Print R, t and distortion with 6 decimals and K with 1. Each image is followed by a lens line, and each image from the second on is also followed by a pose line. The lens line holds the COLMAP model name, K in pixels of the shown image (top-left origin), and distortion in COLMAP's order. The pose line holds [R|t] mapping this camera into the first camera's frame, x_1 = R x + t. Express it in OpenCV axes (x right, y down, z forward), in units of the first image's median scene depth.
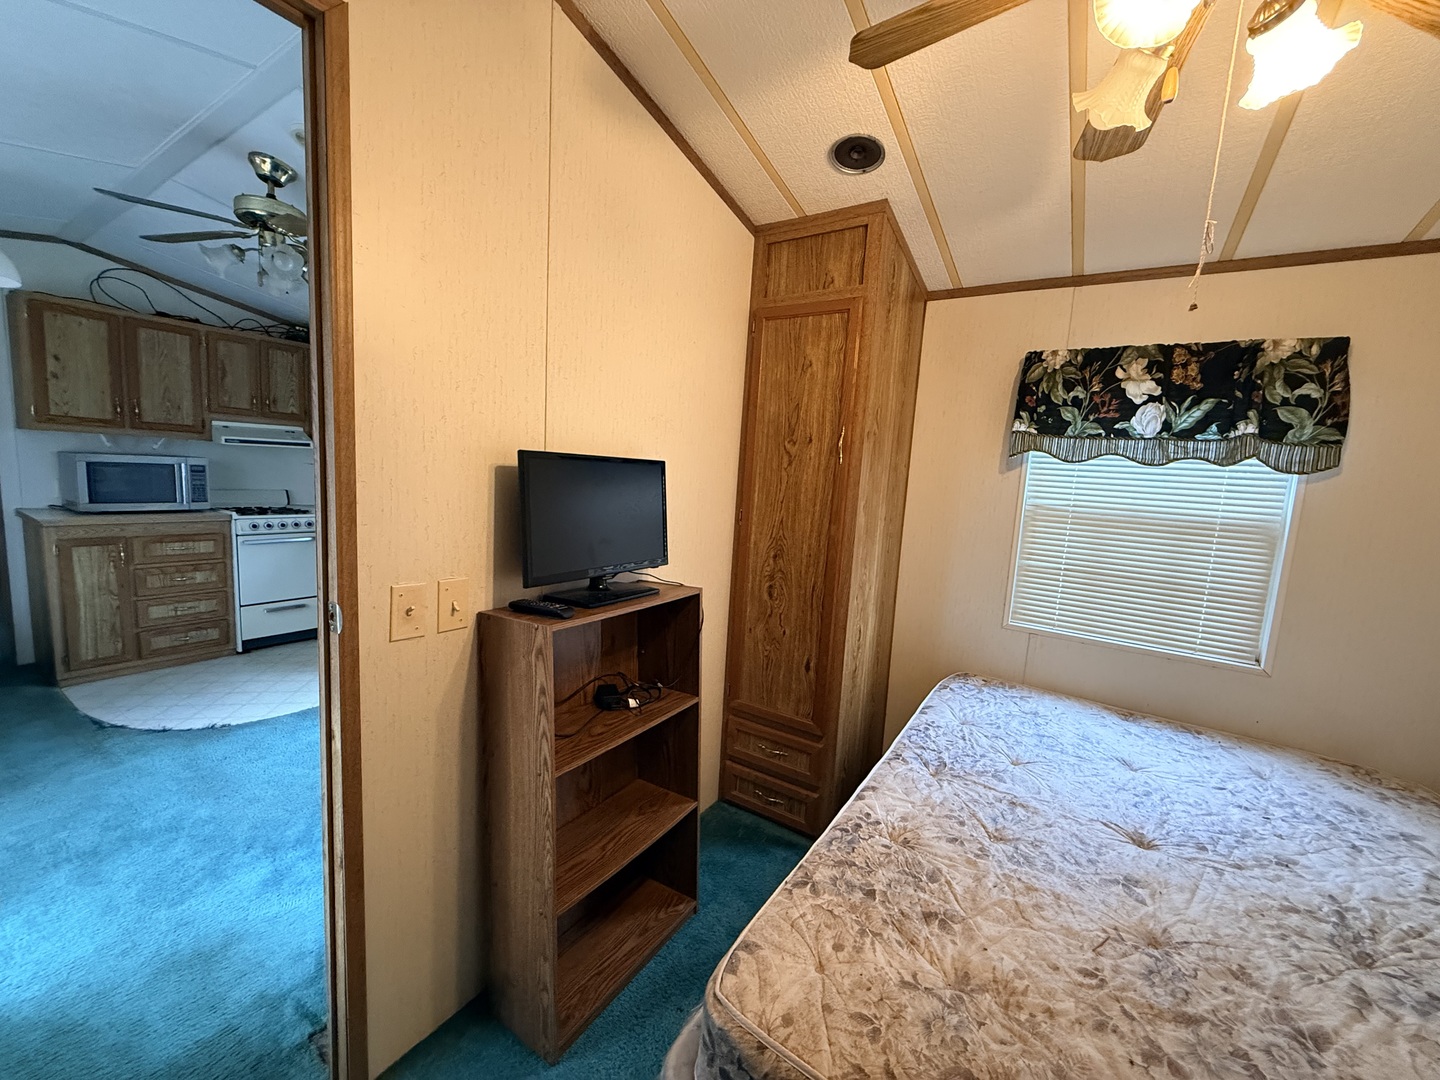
lens RADIAL K [[573.9, 0, 715.1], [0, 573.9, 540.8], [0, 0, 1]] dist [-0.000598, -0.000444]
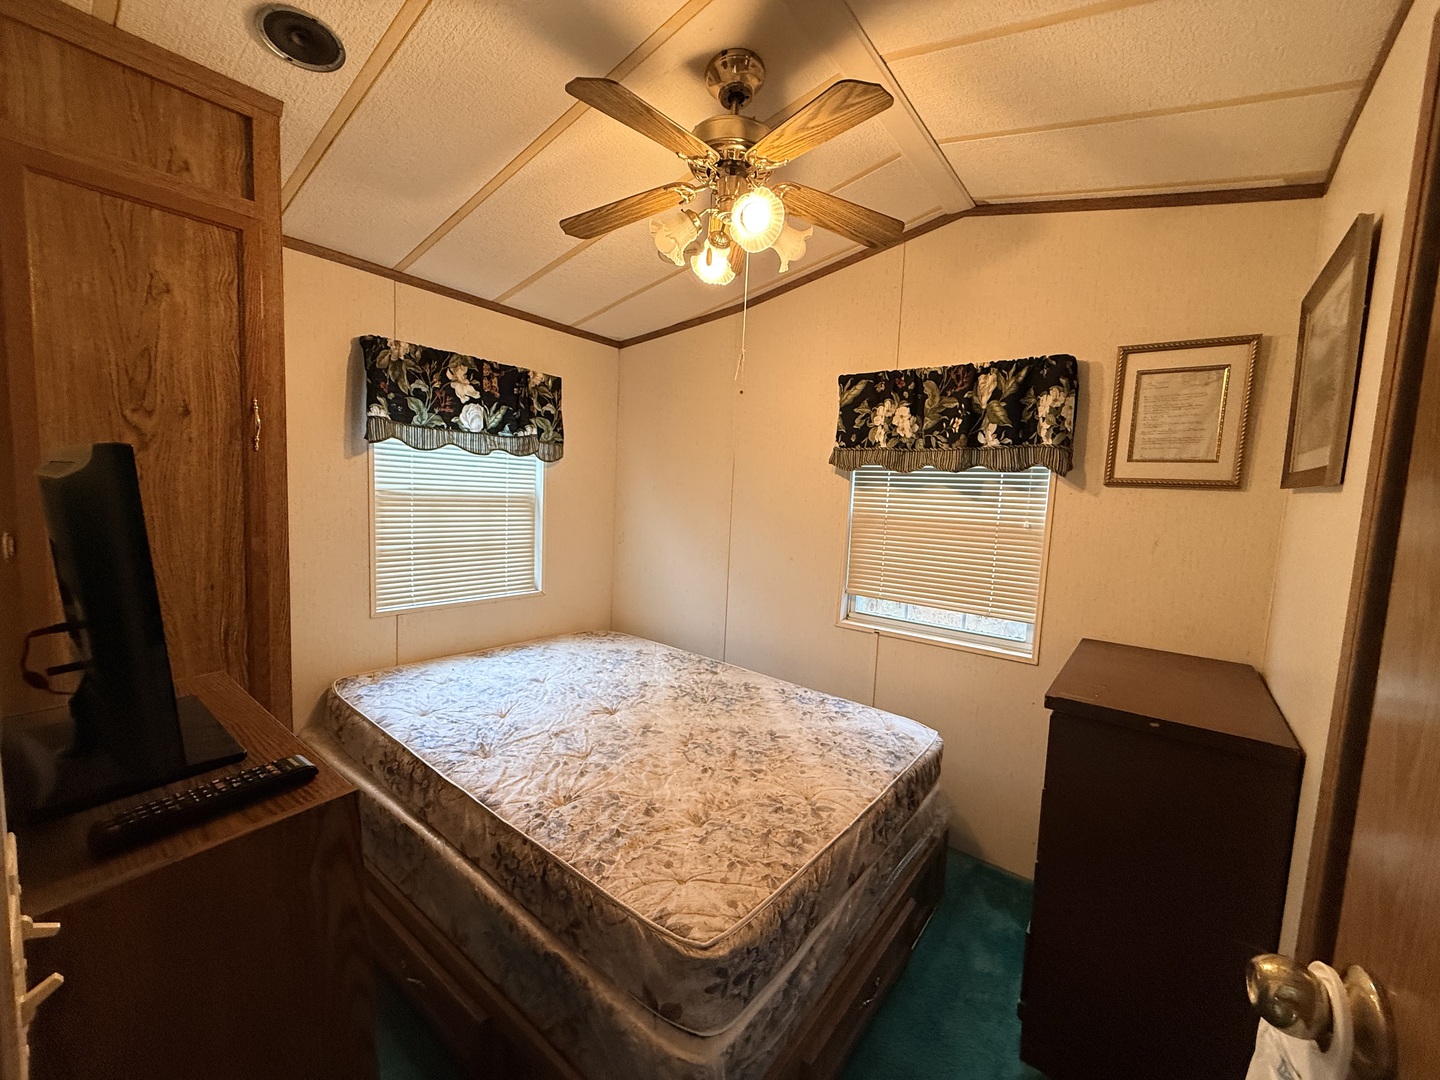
lens RADIAL K [[573.9, 0, 720.9], [0, 573.9, 541.4], [0, 0, 1]] dist [-0.000598, -0.000444]
pose [[0.083113, -0.146134, 0.985767, -0.474258], [0.082107, 0.986831, 0.139368, -0.077490], [-0.993152, 0.069355, 0.094017, 0.380327]]
